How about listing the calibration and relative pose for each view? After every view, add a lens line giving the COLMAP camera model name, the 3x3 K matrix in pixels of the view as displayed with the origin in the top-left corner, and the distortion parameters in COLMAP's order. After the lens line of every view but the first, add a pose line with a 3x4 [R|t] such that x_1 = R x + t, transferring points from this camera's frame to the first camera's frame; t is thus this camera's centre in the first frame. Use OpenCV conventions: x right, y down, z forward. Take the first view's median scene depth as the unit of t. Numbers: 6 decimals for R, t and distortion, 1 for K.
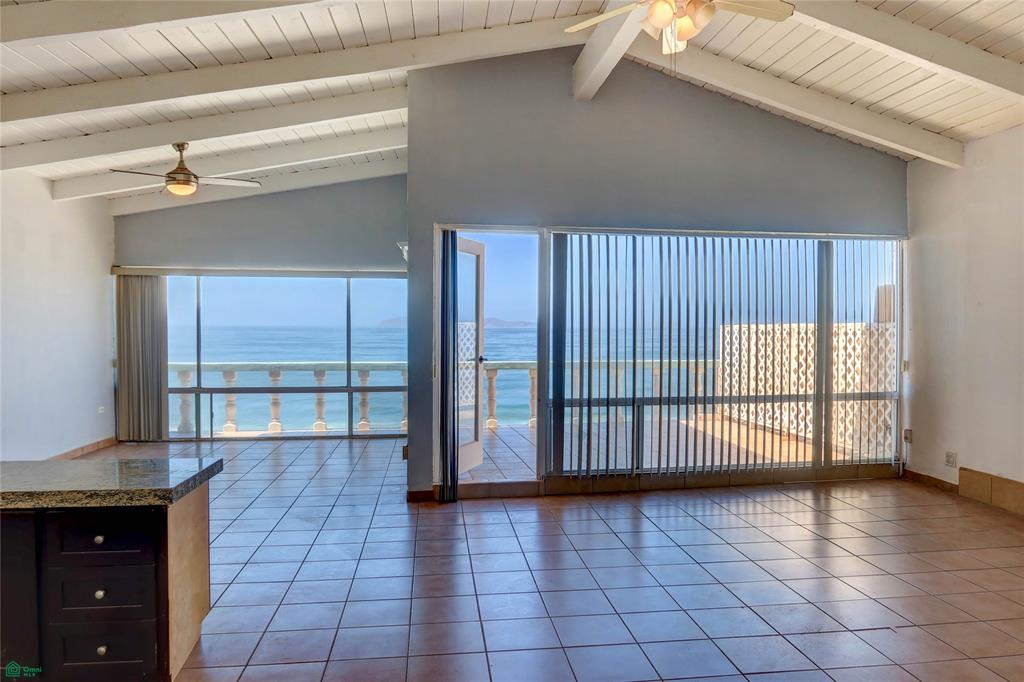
lens RADIAL K [[698.5, 0, 518.3], [0, 698.5, 337.4], [0, 0, 1]] dist [-0.027873, -0.000504]
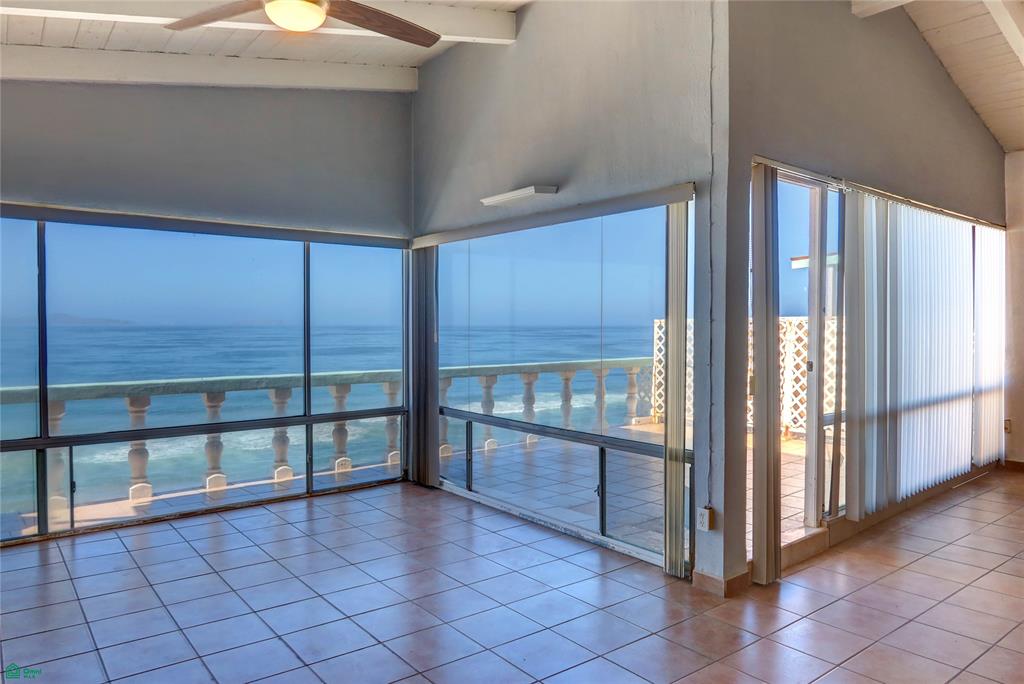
lens RADIAL K [[709.5, 0, 512.0], [0, 709.5, 342.0], [0, 0, 1]] dist [-0.026240, -0.001131]
pose [[0.858978, -0.017073, 0.511728, -0.565922], [0.011105, 0.999830, 0.014718, -0.003466], [-0.511892, -0.006960, 0.859022, 0.493237]]
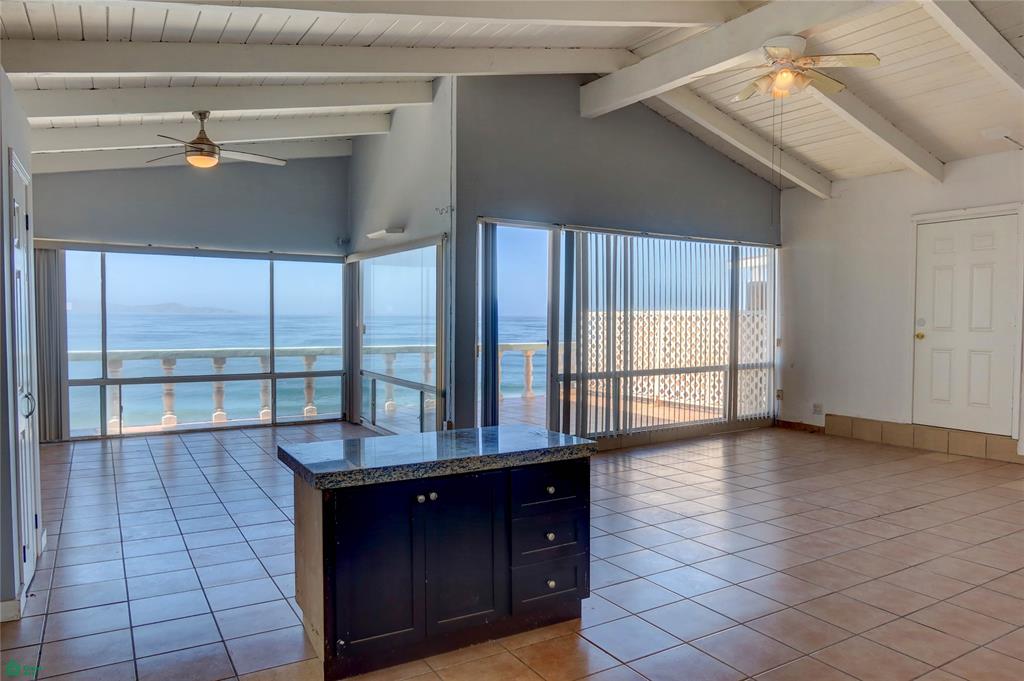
lens RADIAL K [[698.8, 0, 512.0], [0, 698.8, 340.5], [0, 0, 1]] dist [-0.029407, 0.001771]
pose [[0.913550, -0.010979, 0.406577, -0.456264], [0.001310, 0.999710, 0.024051, 0.004299], [-0.406724, -0.021439, 0.913300, -0.020201]]
